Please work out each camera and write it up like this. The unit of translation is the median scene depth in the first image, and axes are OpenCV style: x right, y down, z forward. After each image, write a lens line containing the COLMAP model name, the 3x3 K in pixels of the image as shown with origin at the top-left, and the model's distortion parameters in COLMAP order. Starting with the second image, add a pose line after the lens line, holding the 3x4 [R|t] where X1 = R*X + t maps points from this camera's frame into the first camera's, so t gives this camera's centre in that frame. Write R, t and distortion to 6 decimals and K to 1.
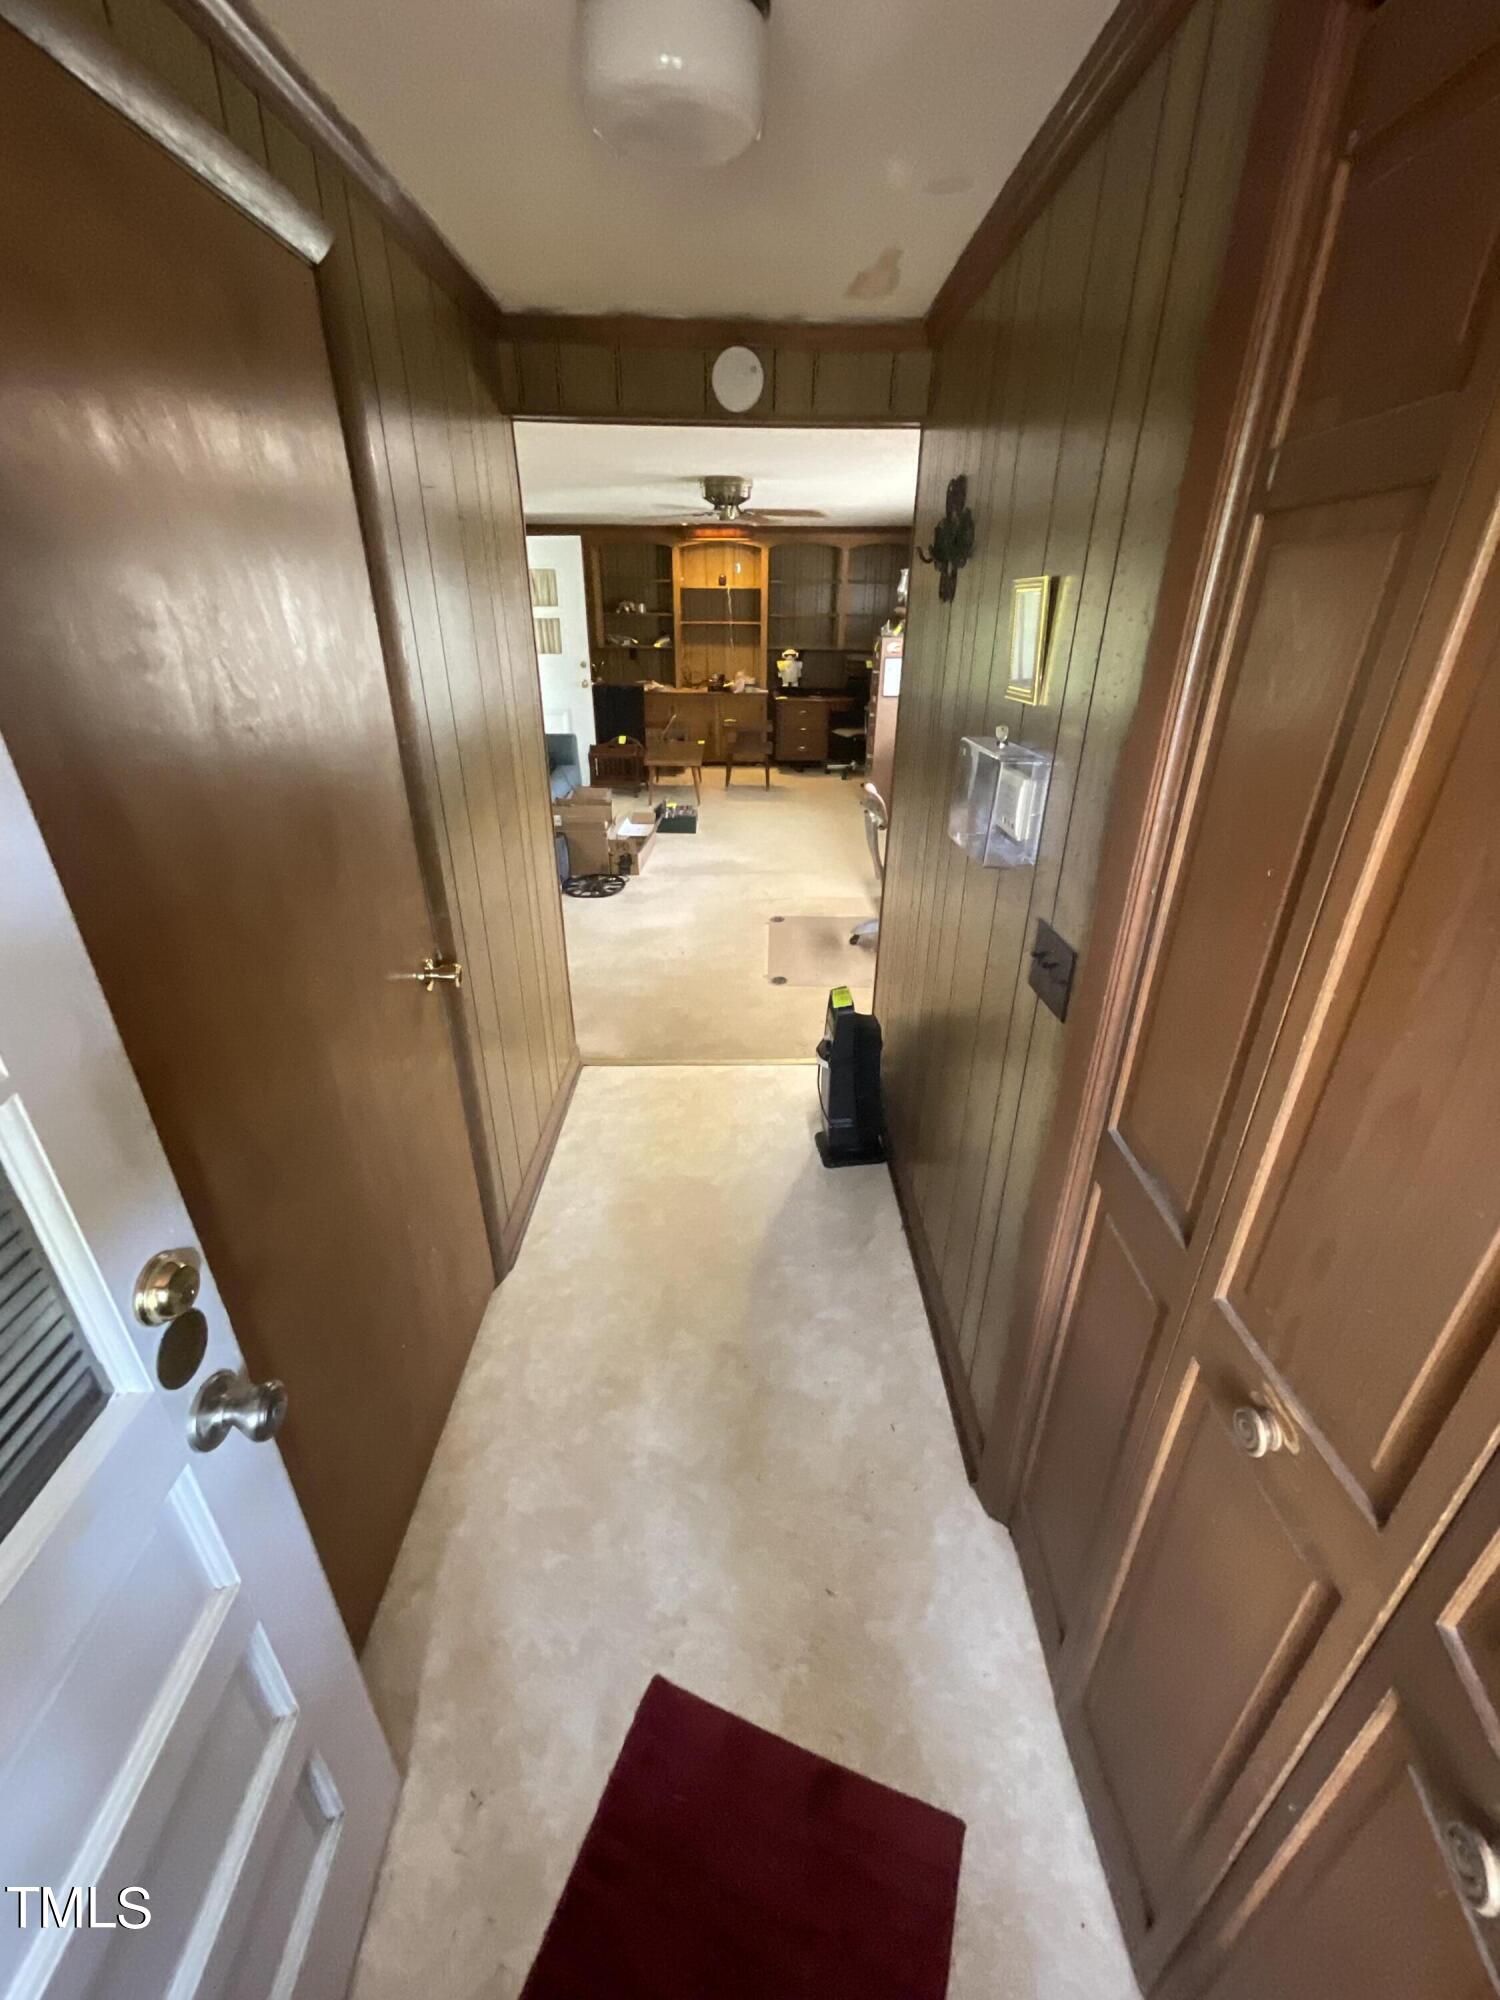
lens RADIAL K [[813.9, 0, 754.0], [0, 813.9, 1004.4], [0, 0, 1]] dist [0.007089, -0.000041]
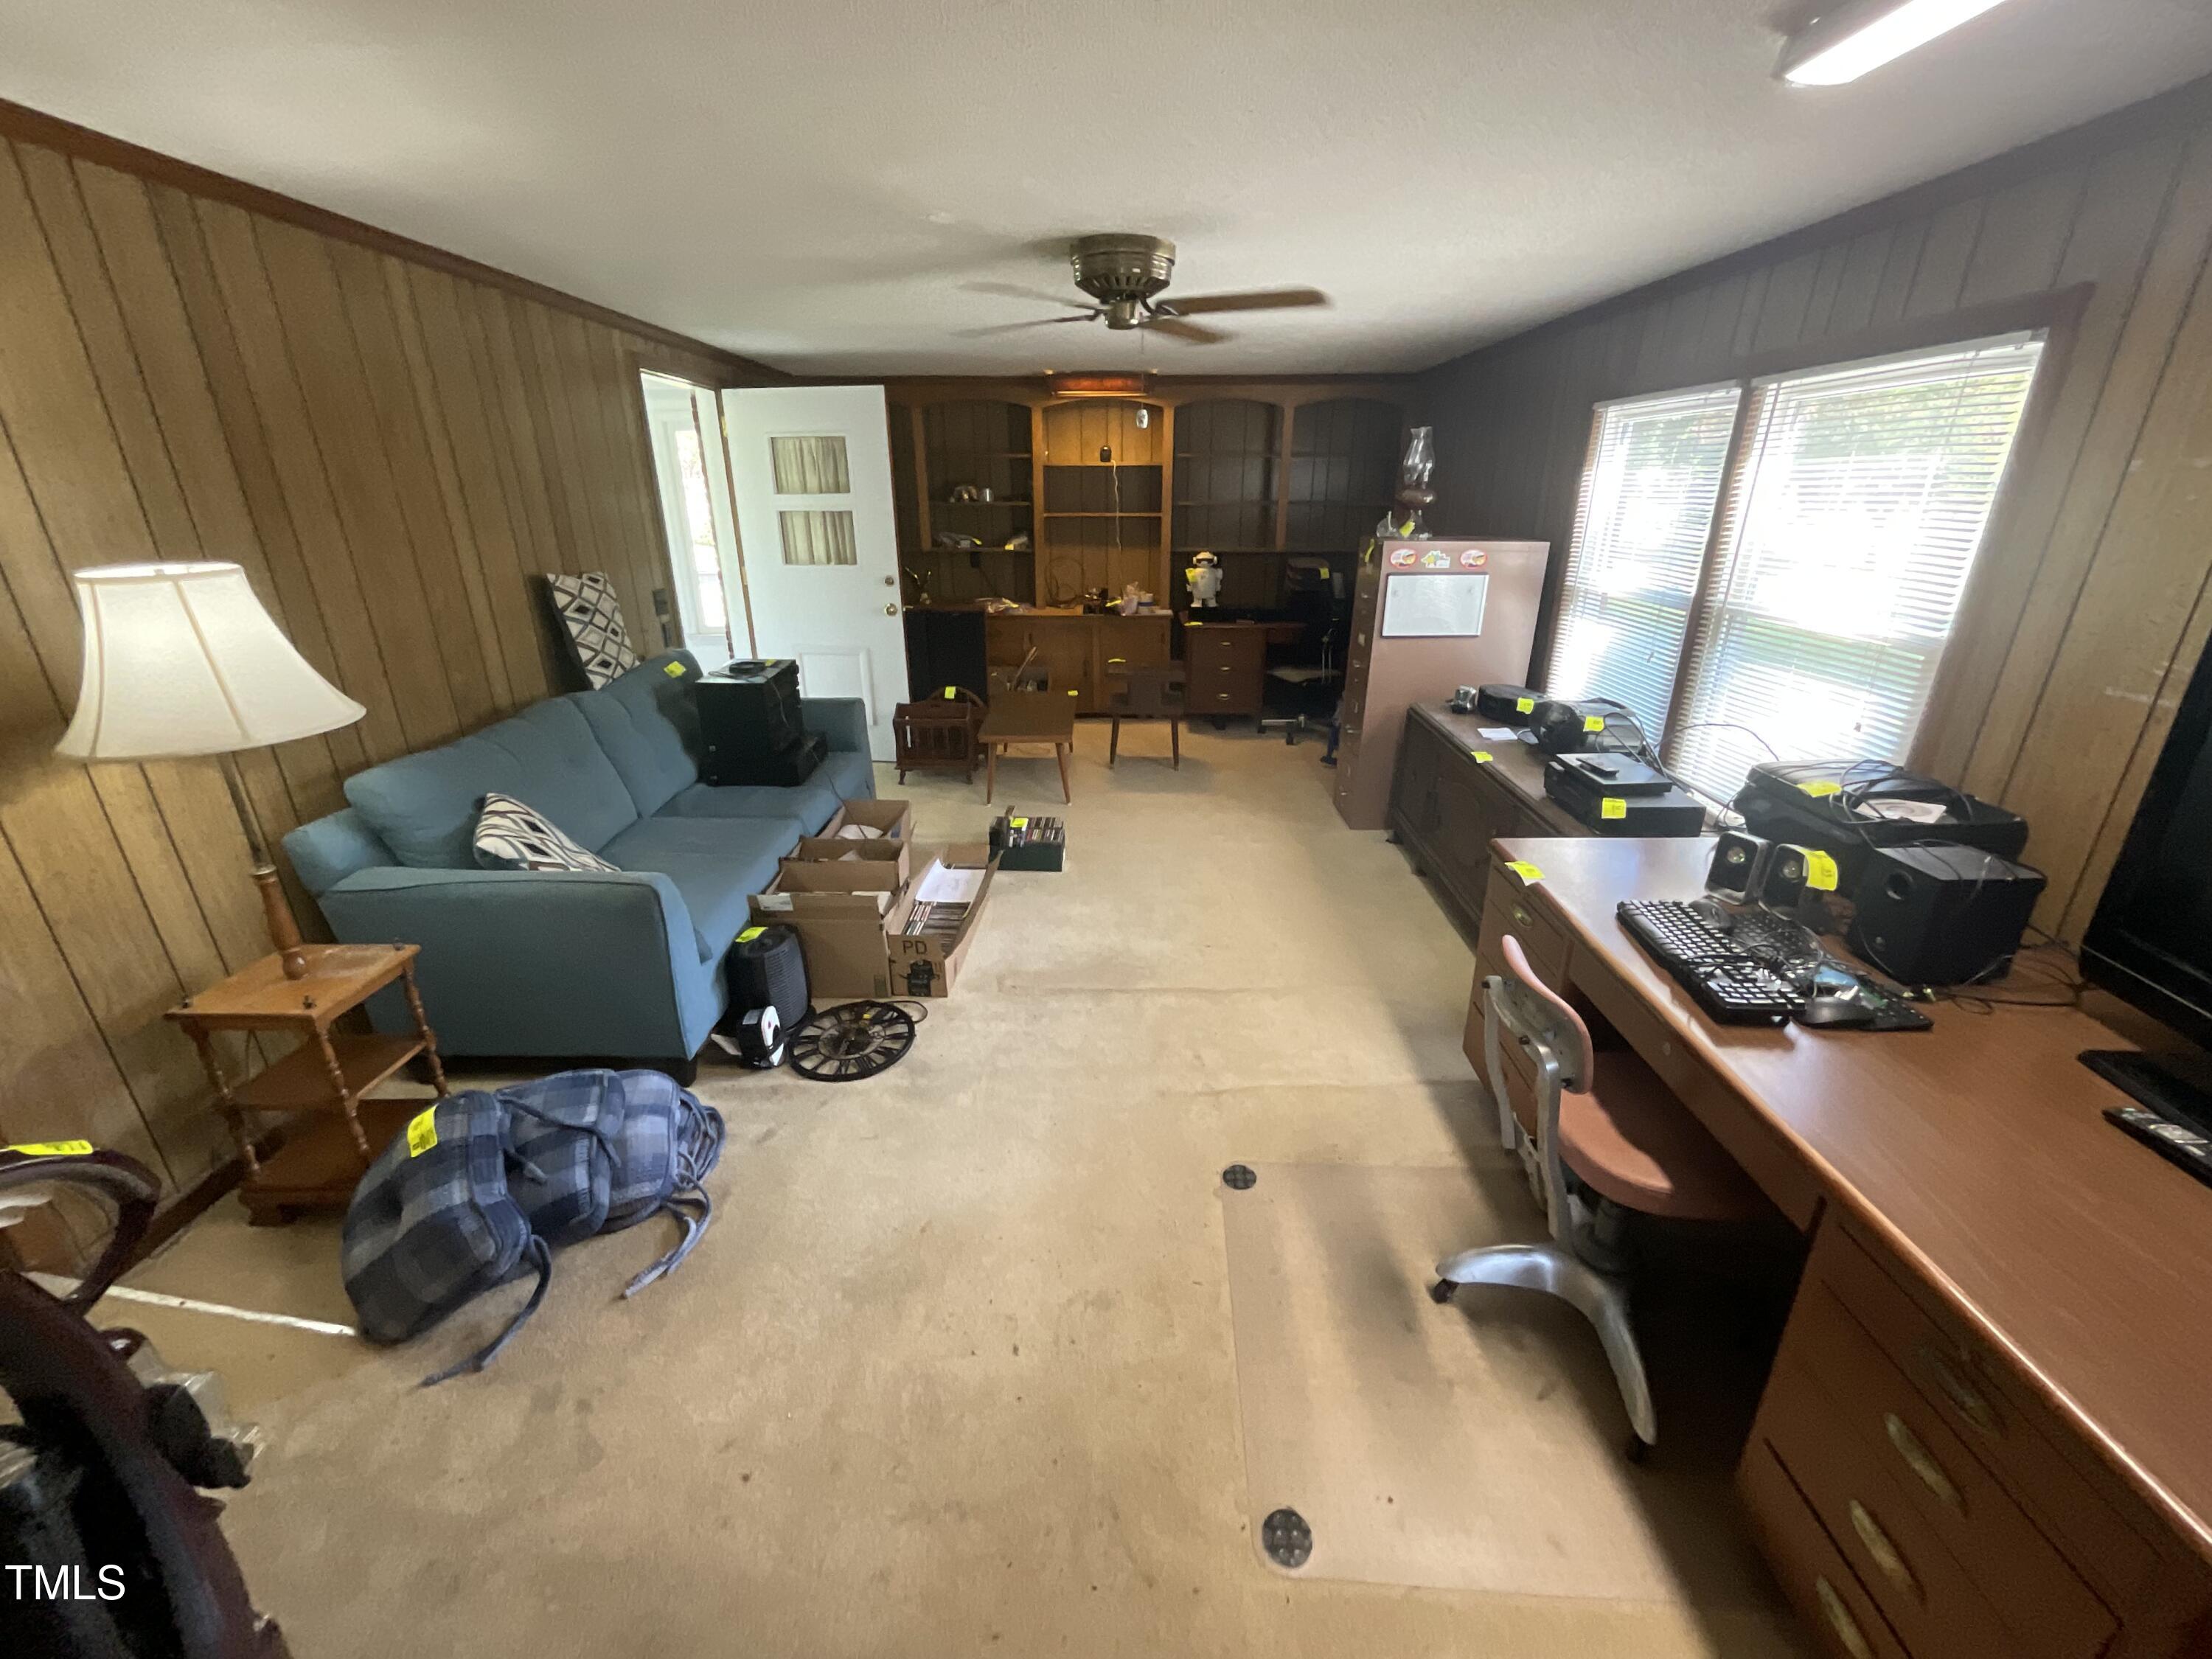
lens RADIAL K [[897.0, 0, 1111.4], [0, 897.0, 831.6], [0, 0, 1]] dist [0.037201, 0.000021]
pose [[0.999732, 0.001600, -0.023083, -0.016268], [-0.003696, 0.995840, -0.091047, -0.140437], [0.022841, 0.091108, 0.995579, 0.283308]]
